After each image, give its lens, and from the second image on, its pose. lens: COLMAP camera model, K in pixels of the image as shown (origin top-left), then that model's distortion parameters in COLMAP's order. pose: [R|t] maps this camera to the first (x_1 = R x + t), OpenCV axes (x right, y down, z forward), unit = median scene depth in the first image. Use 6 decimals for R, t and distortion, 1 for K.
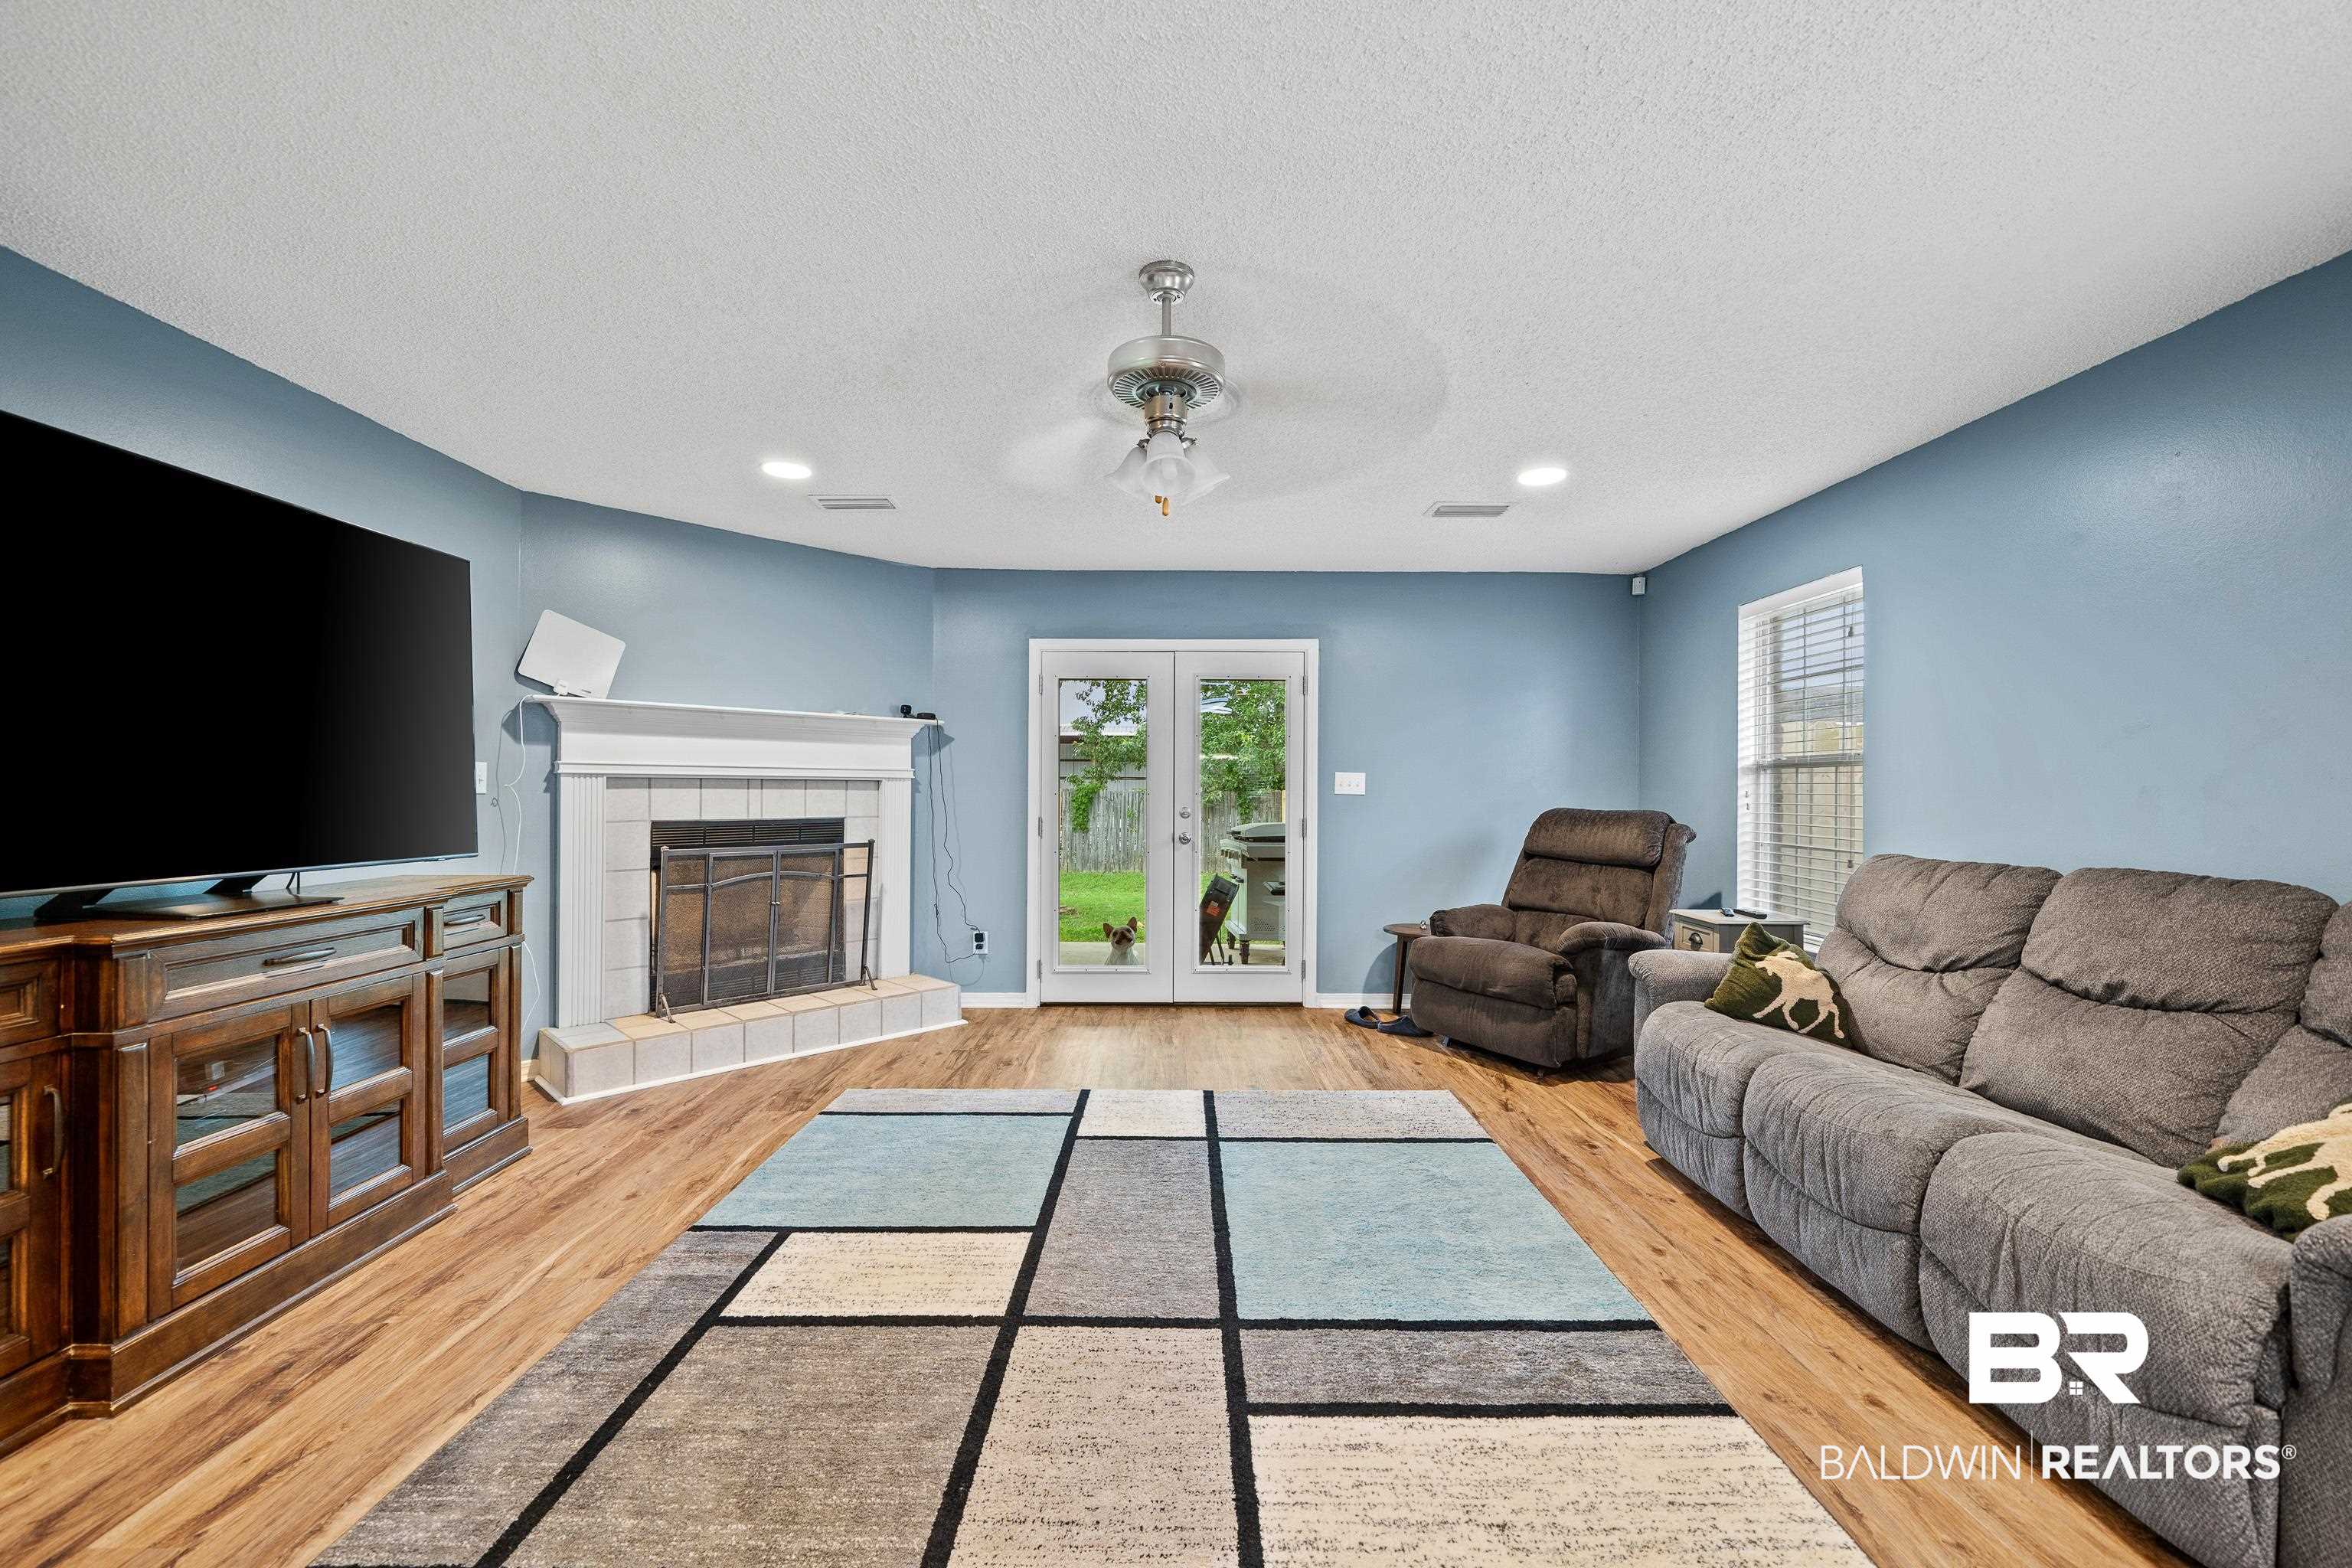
lens RADIAL K [[950.2, 0, 1171.4], [0, 950.2, 798.4], [0, 0, 1]] dist [-0.000486, -0.000020]
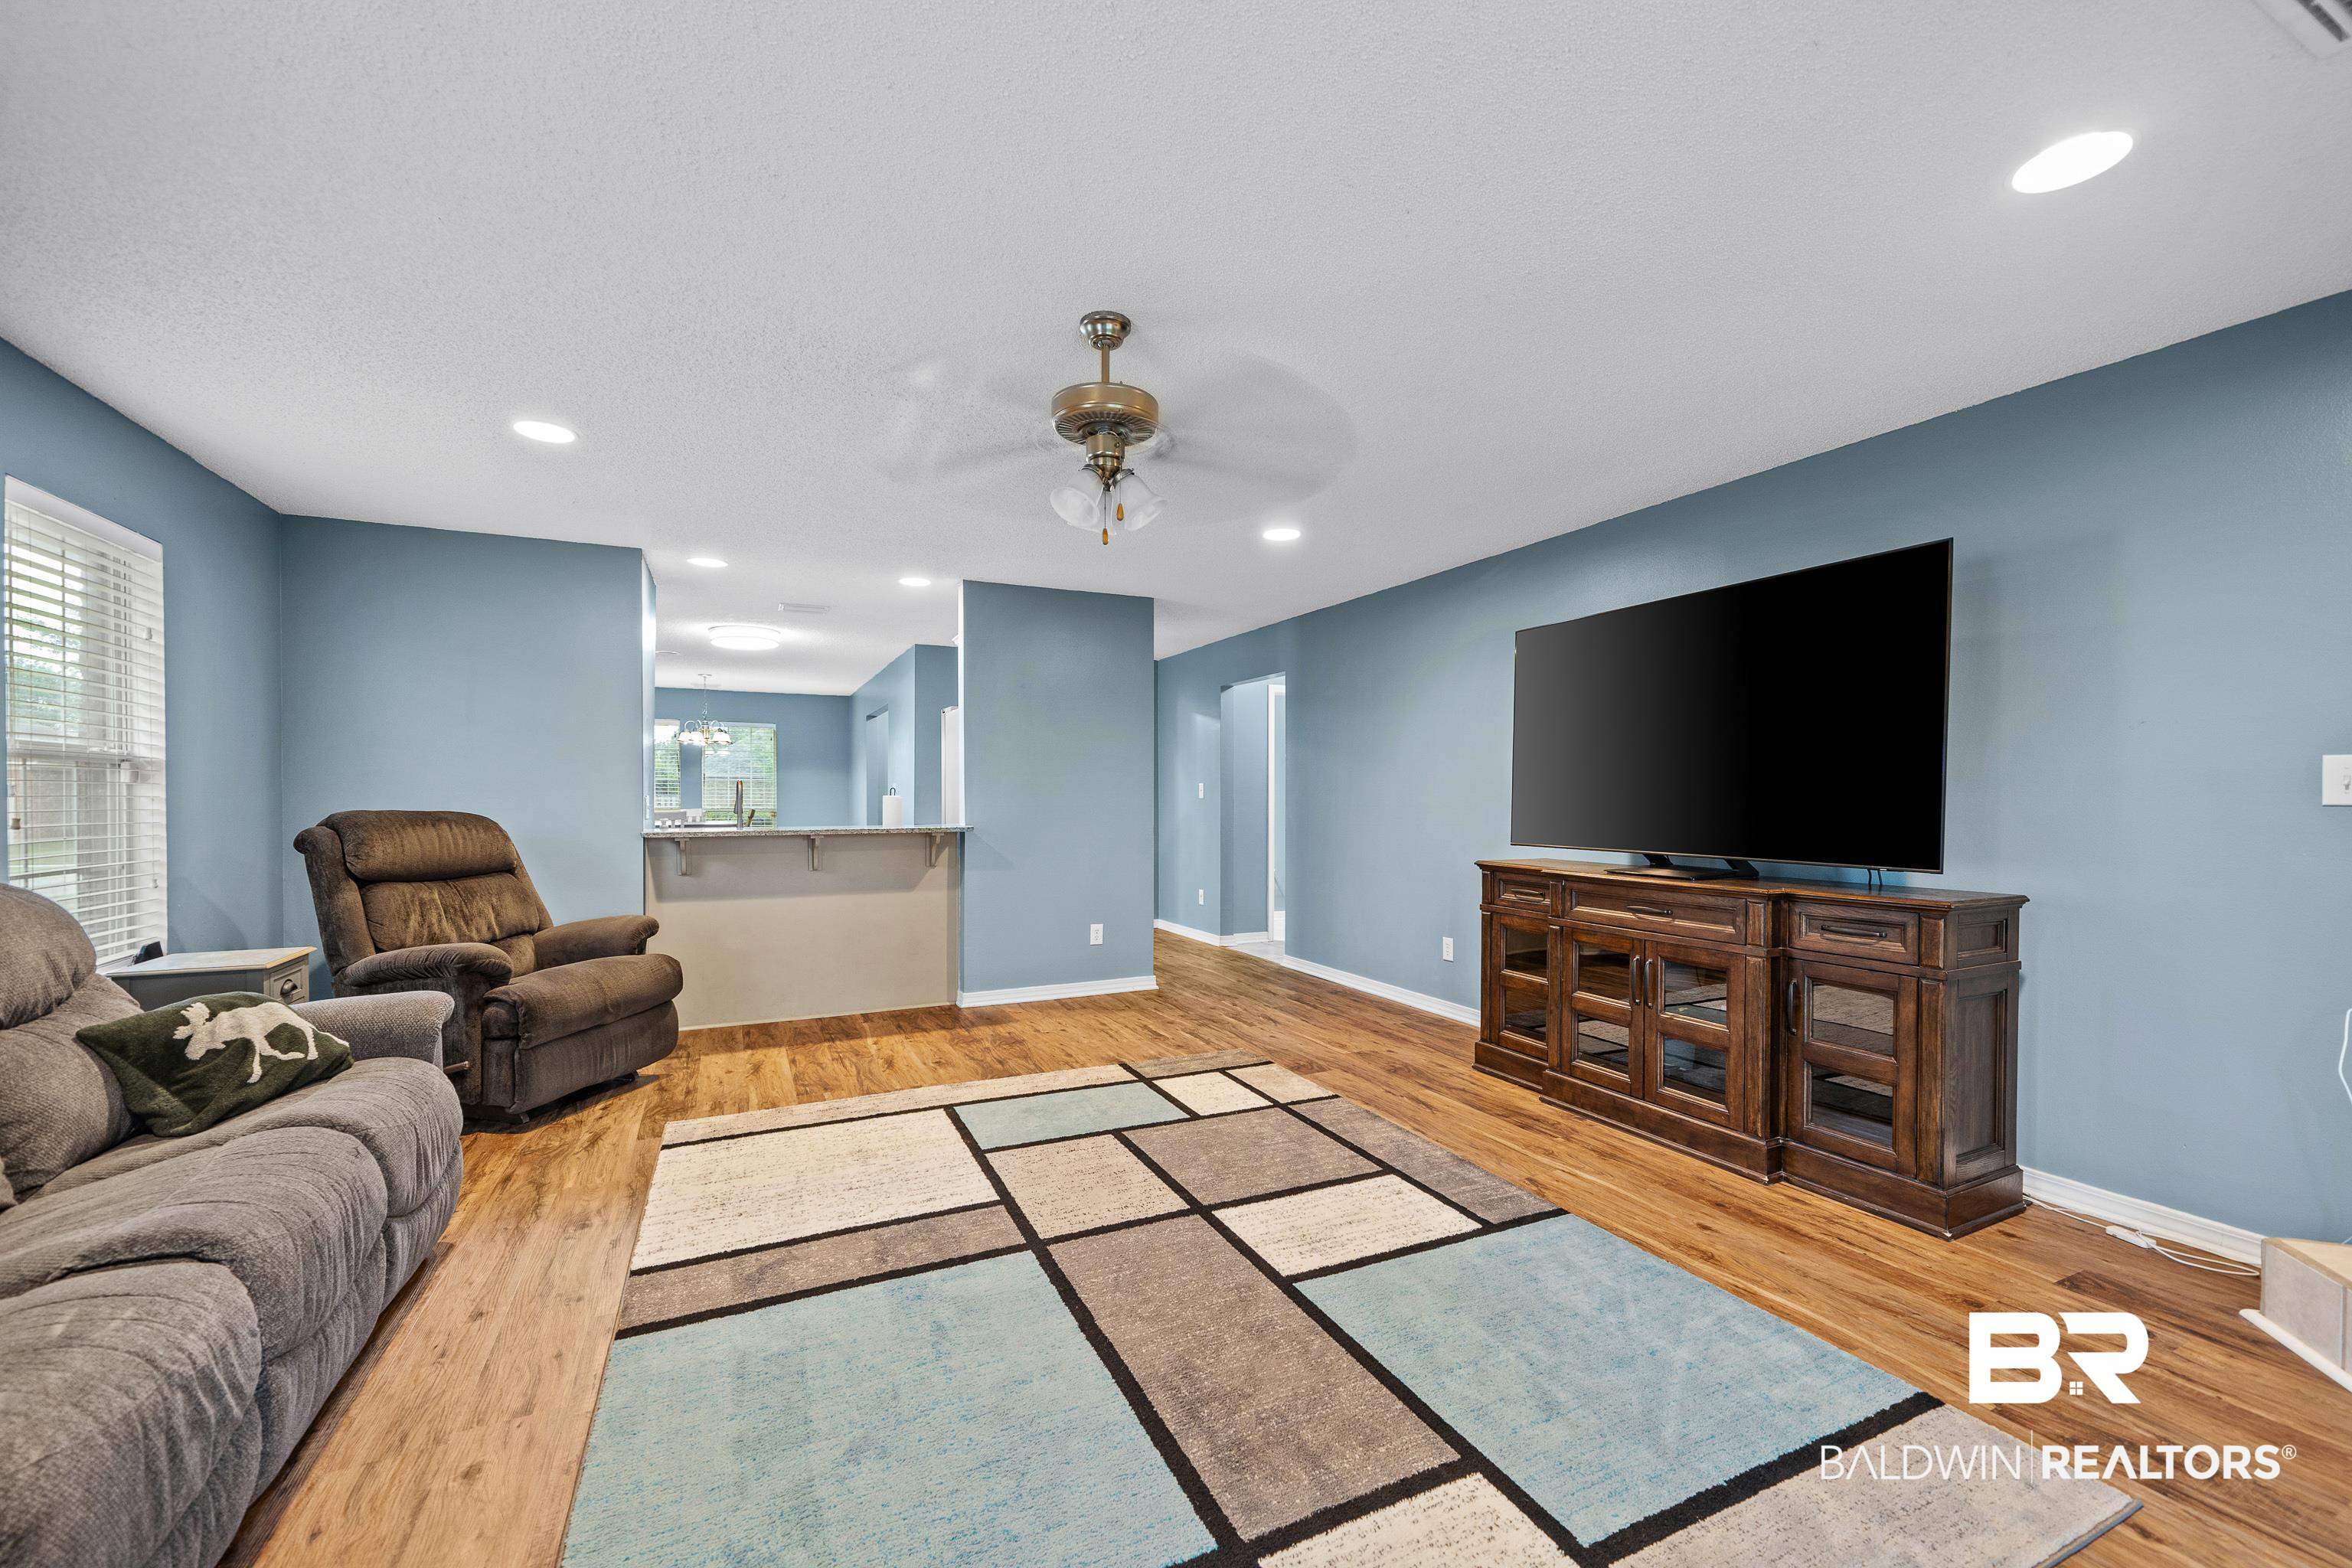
lens RADIAL K [[950.2, 0, 1171.4], [0, 950.2, 798.4], [0, 0, 1]] dist [-0.000486, -0.000020]
pose [[-0.907747, -0.003750, -0.419501, 0.395343], [-0.007593, 0.999943, 0.007490, -0.012737], [0.419449, 0.009984, -0.907724, 2.077587]]
